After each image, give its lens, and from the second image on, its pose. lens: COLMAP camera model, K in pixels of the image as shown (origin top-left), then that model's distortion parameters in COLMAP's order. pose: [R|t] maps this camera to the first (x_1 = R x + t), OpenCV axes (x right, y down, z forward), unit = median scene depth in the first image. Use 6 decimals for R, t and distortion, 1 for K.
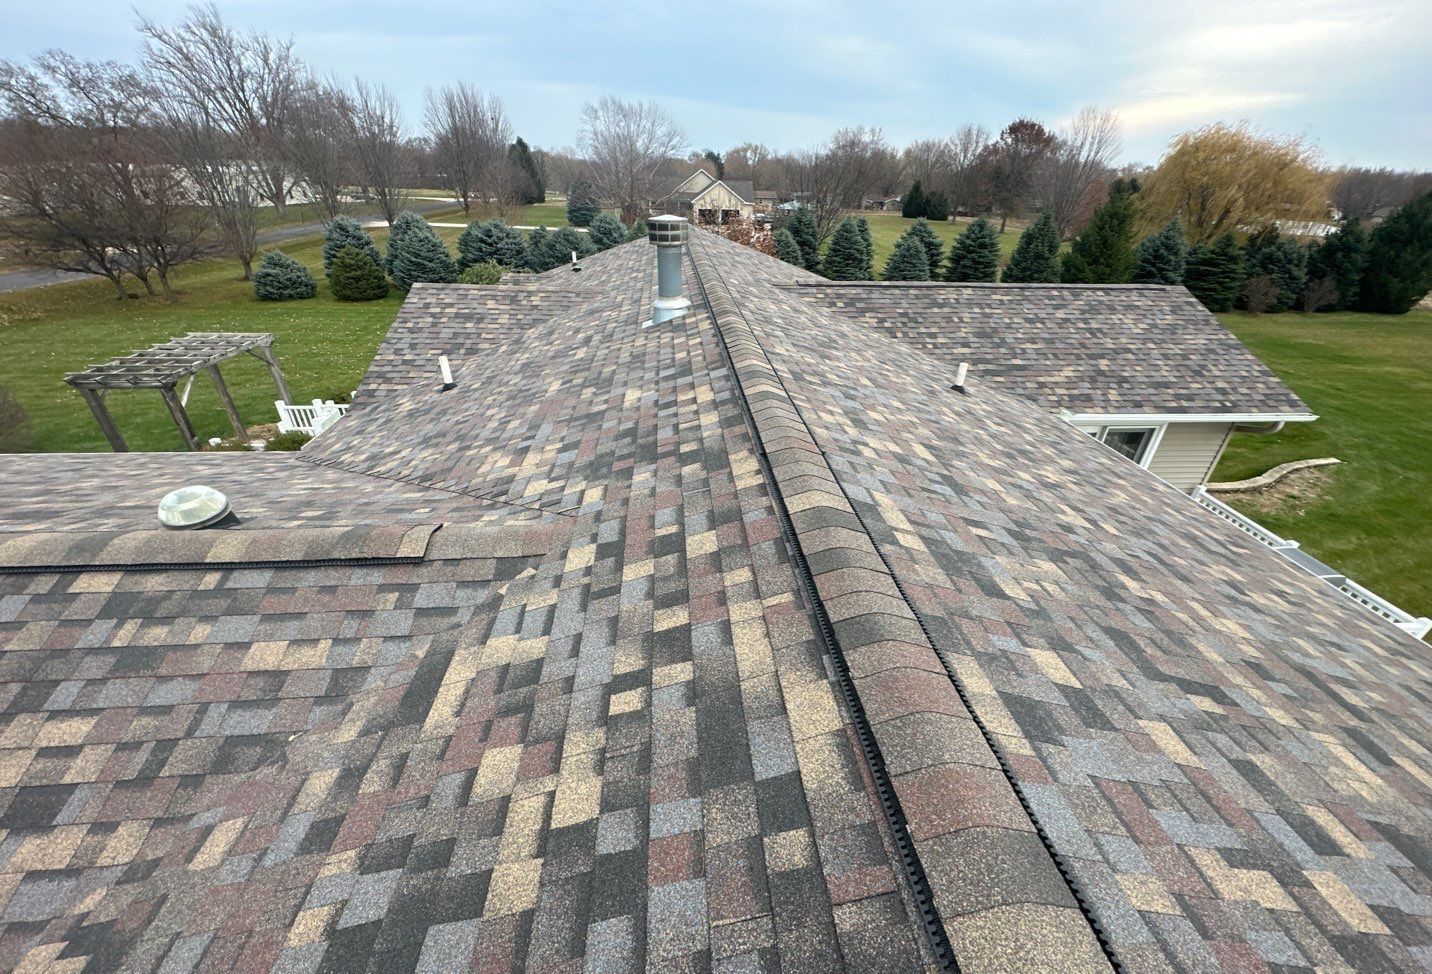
lens RADIAL K [[562.2, 0, 716.0], [0, 562.2, 487.0], [0, 0, 1]] dist [0.000062, -0.003867]
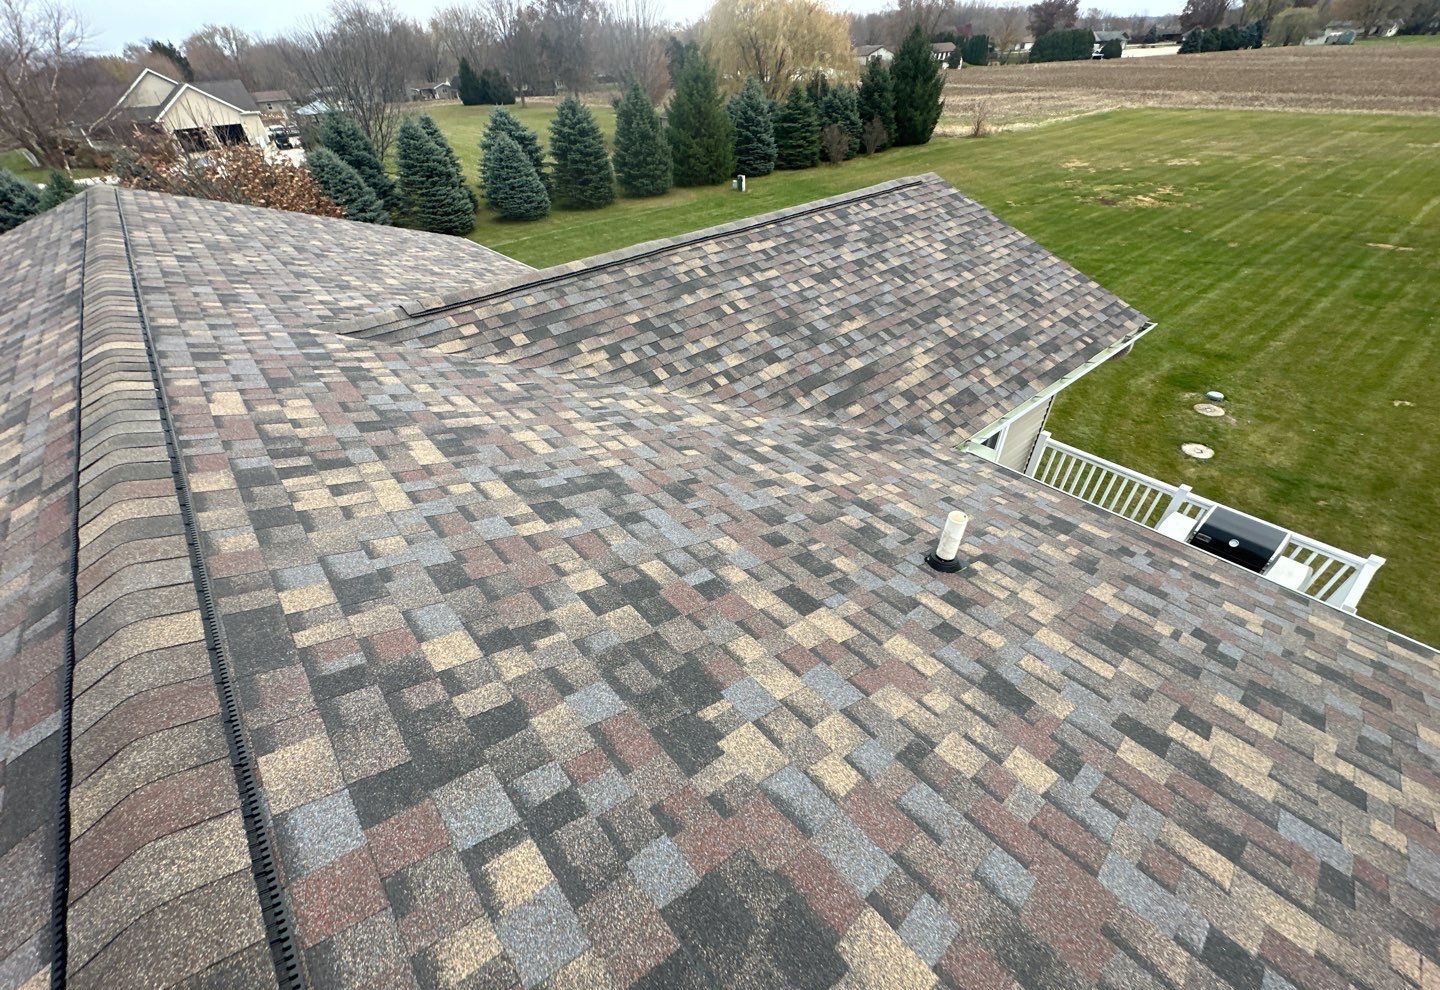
lens RADIAL K [[565.3, 0, 720.0], [0, 565.3, 495.0], [0, 0, 1]] dist [0.000062, -0.003867]
pose [[0.790260, -0.424784, 0.441642, 0.025548], [0.348390, 0.904370, 0.246451, -0.078863], [-0.504097, -0.040897, 0.862678, 0.145787]]
